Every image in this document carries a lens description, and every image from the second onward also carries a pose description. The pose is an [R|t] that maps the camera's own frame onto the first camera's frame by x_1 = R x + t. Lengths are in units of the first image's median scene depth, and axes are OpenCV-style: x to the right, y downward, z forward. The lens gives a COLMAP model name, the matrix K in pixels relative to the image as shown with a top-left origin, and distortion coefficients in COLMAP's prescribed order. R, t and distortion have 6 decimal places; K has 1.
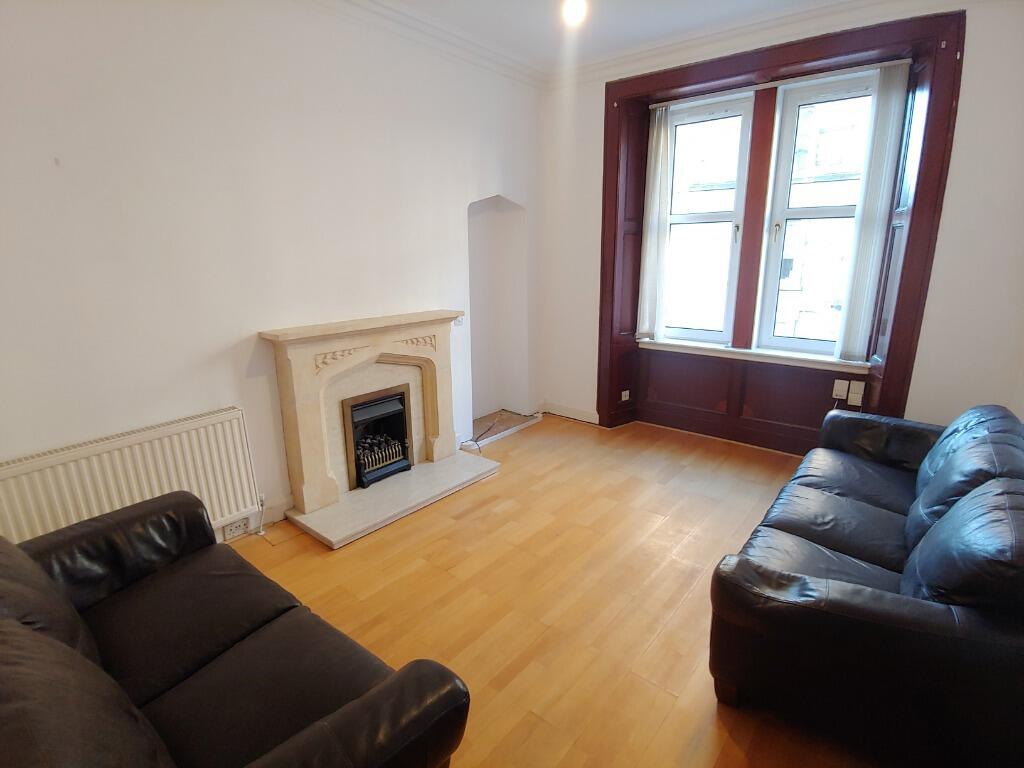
lens RADIAL K [[510.2, 0, 512.0], [0, 510.2, 384.0], [0, 0, 1]] dist [-0.000073, -0.000014]
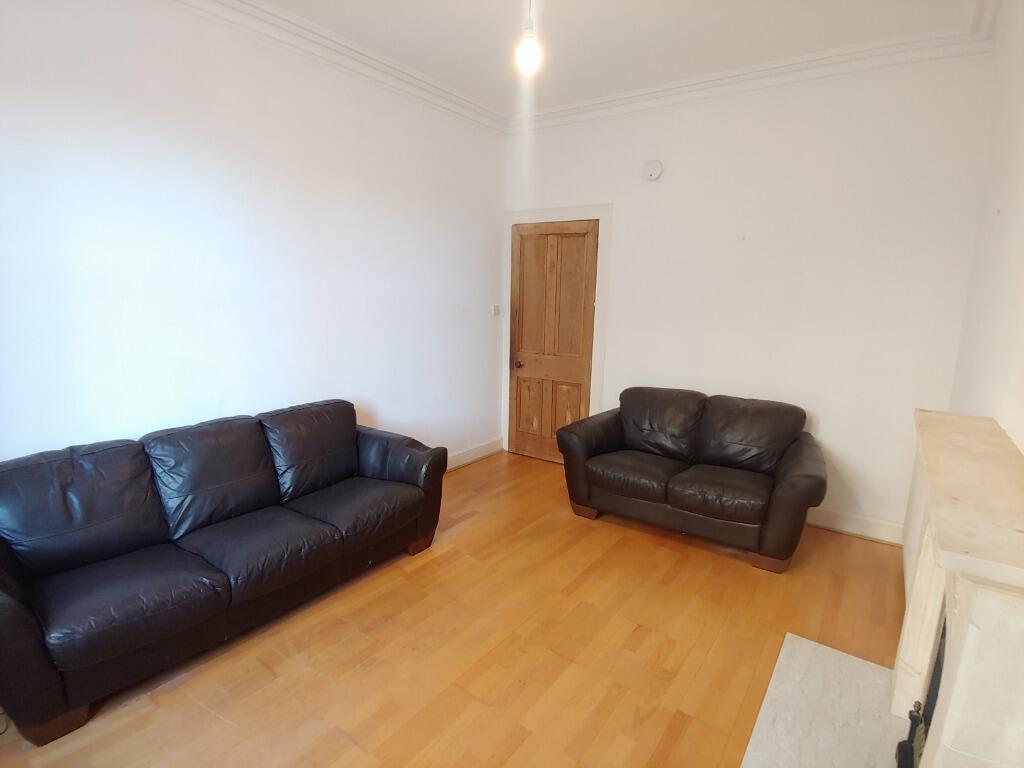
lens RADIAL K [[510.2, 0, 512.0], [0, 510.2, 384.0], [0, 0, 1]] dist [-0.000073, -0.000014]
pose [[-0.999102, 0.001651, -0.042348, 0.135869], [-0.016757, 0.902423, 0.430525, -0.399114], [0.038926, 0.430847, -0.901585, 1.561272]]
